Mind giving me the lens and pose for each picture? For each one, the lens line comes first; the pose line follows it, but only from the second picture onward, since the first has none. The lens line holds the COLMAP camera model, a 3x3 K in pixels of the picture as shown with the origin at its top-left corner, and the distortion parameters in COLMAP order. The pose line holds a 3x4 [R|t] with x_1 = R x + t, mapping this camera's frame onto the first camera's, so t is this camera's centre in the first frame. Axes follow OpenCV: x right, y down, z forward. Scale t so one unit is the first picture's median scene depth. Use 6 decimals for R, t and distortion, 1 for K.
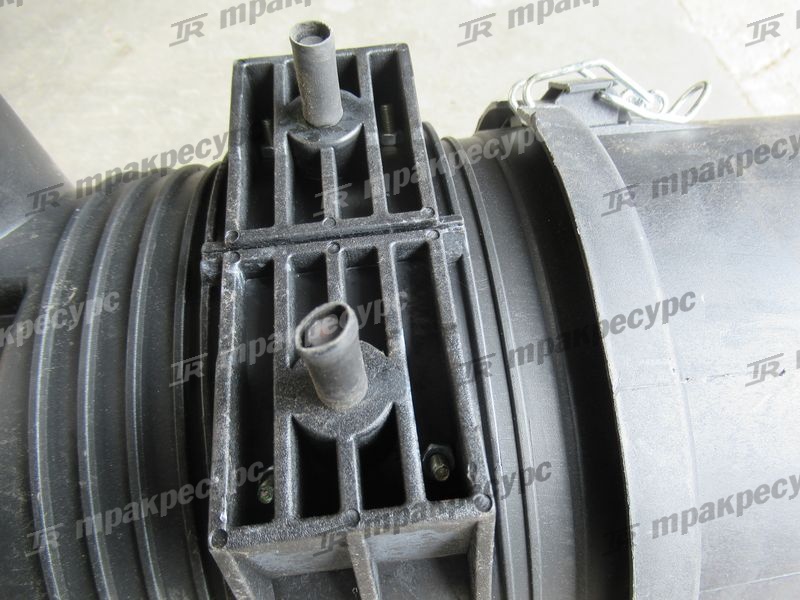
lens RADIAL K [[700.6, 0, 400.0], [0, 700.6, 300.0], [0, 0, 1]] dist [-0.016721, 0.000250]
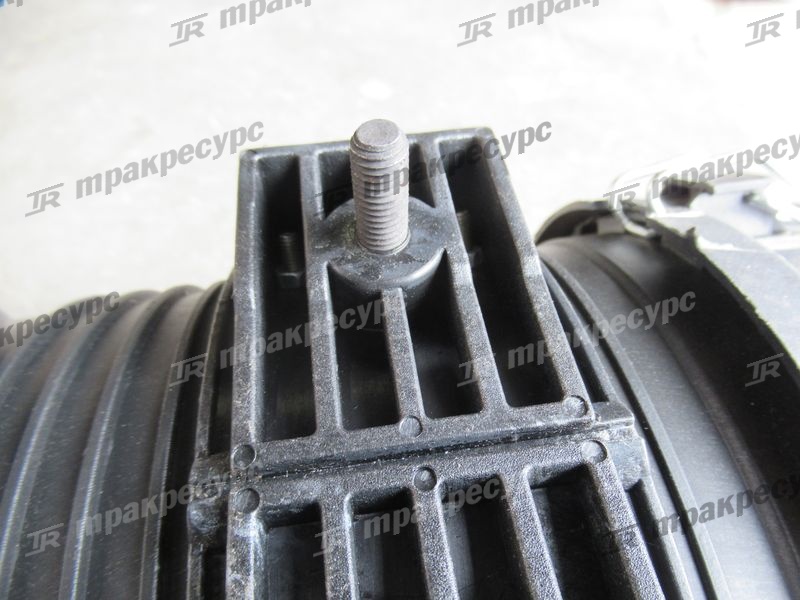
lens RADIAL K [[705.0, 0, 430.0], [0, 705.0, 298.1], [0, 0, 1]] dist [-0.017344, -0.007939]
pose [[0.998013, -0.012140, 0.061821, -0.111357], [0.018305, 0.994803, -0.100162, -0.146725], [-0.060284, 0.101095, 0.993049, 0.370336]]
